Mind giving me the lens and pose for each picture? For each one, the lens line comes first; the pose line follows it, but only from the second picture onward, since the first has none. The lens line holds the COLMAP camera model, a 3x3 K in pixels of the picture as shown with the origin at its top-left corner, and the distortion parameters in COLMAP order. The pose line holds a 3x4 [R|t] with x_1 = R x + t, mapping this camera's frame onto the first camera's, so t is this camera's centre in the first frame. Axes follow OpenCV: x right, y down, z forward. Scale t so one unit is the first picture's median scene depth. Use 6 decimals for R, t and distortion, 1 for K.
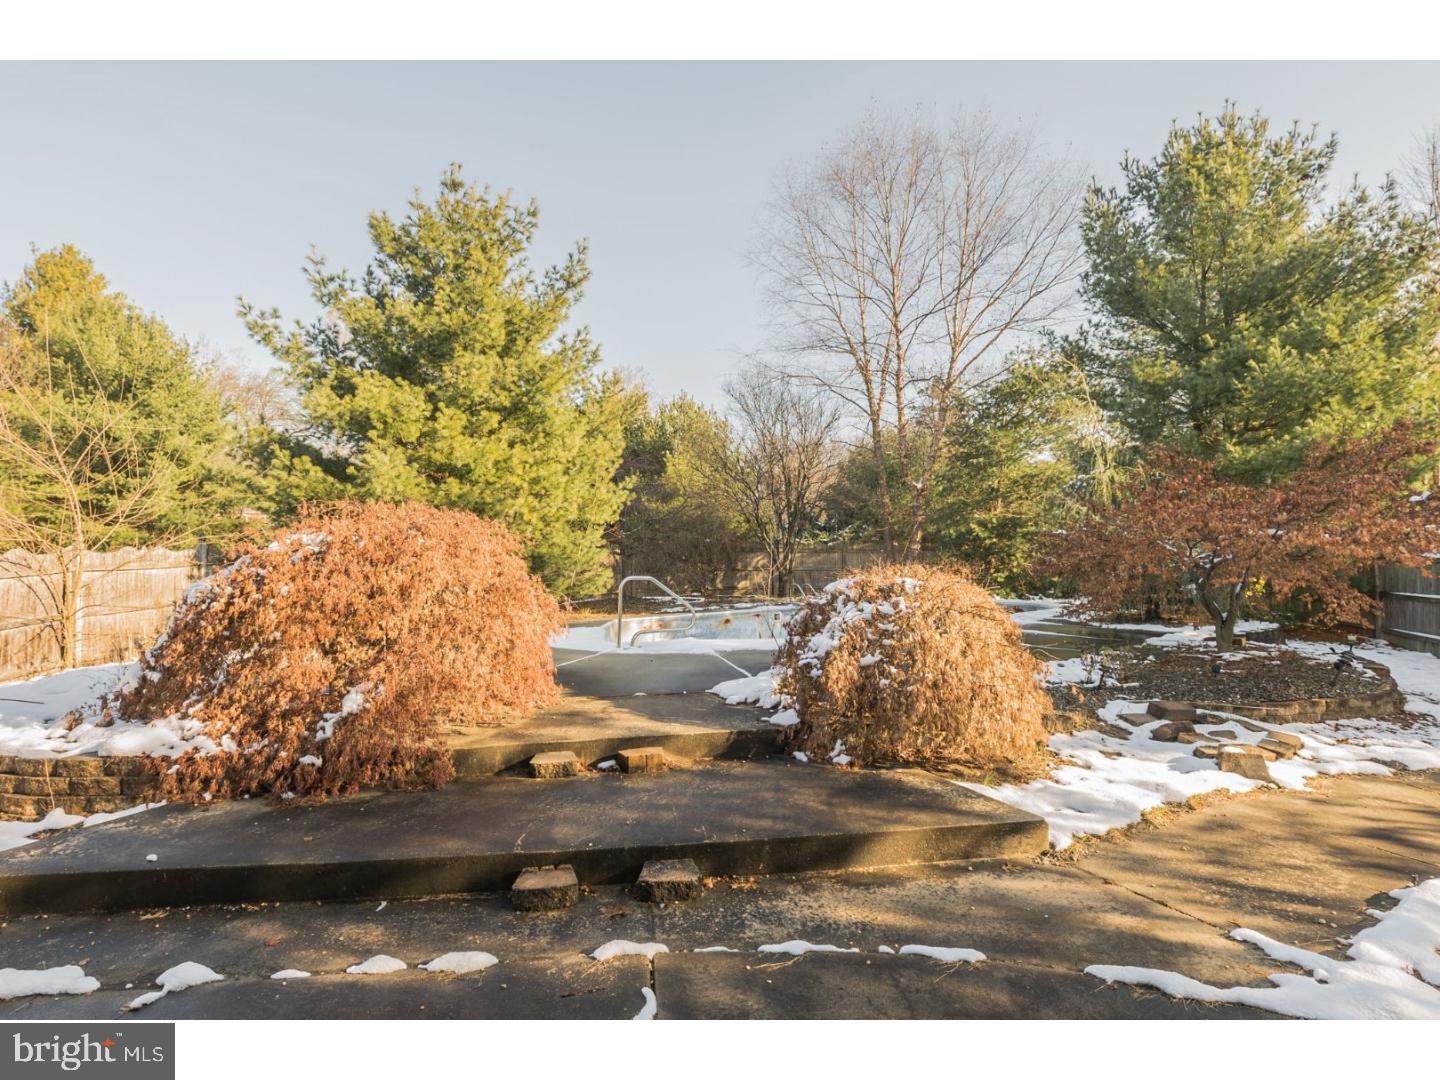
lens RADIAL K [[723.4, 0, 726.3], [0, 723.4, 550.2], [0, 0, 1]] dist [-0.004840, -0.001280]
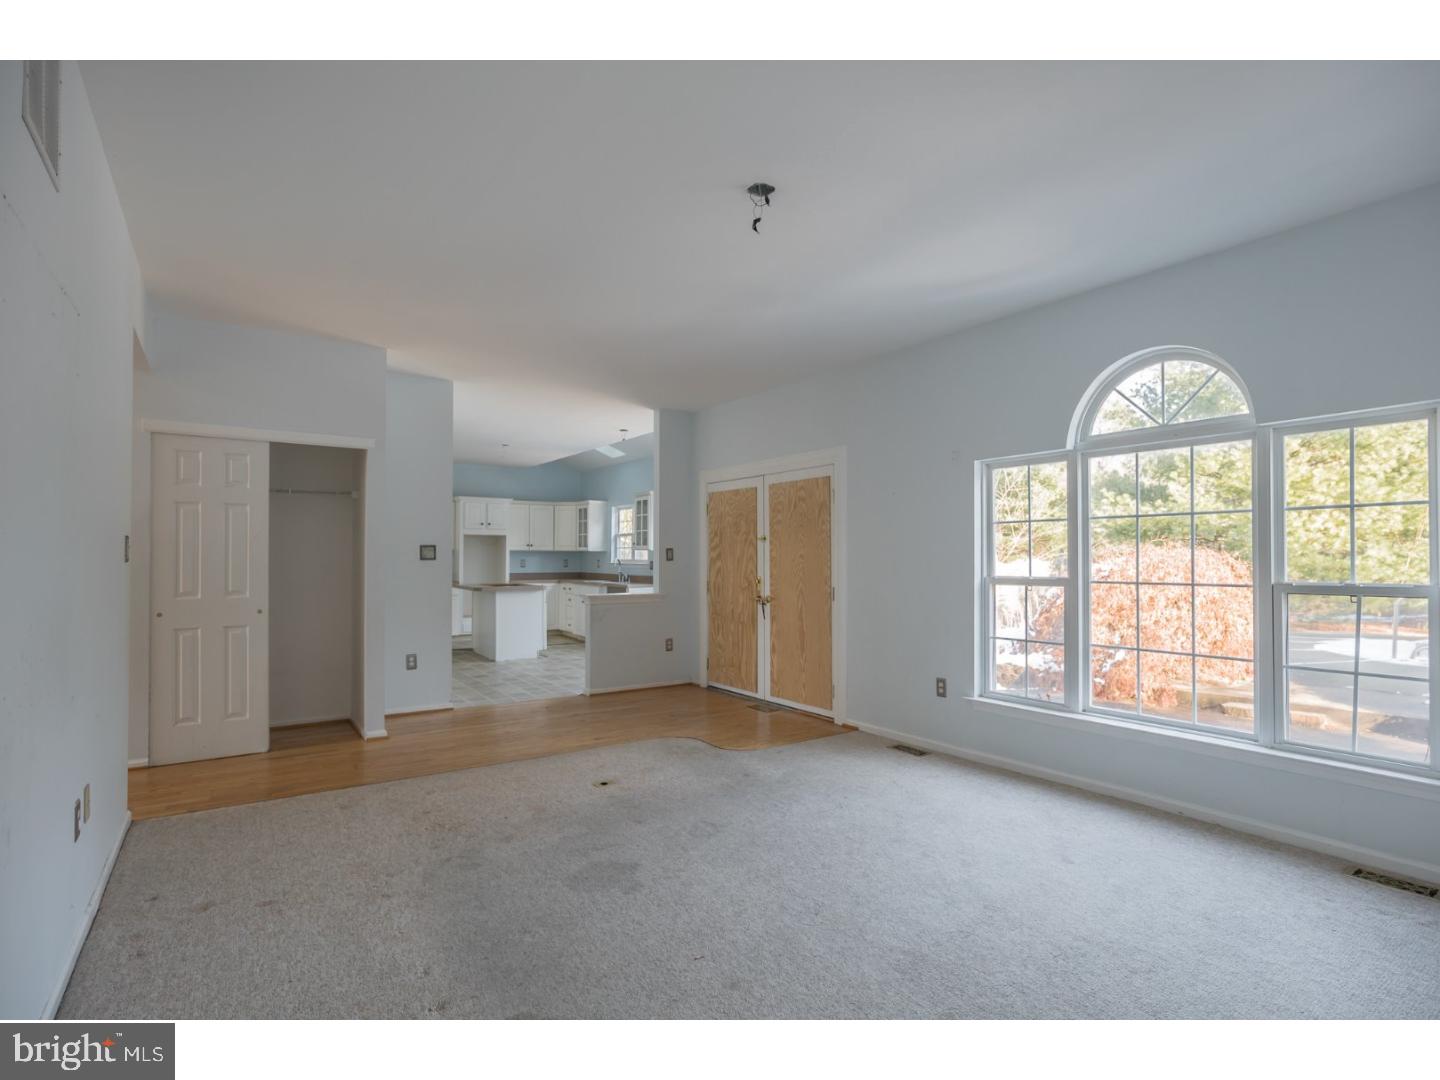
lens RADIAL K [[723.4, 0, 726.3], [0, 723.4, 550.2], [0, 0, 1]] dist [-0.004840, -0.001280]
pose [[0.478647, 0.001281, -0.878006, 0.625511], [0.007493, 0.999957, 0.005544, -0.083897], [0.877975, -0.009233, 0.478617, -0.788103]]
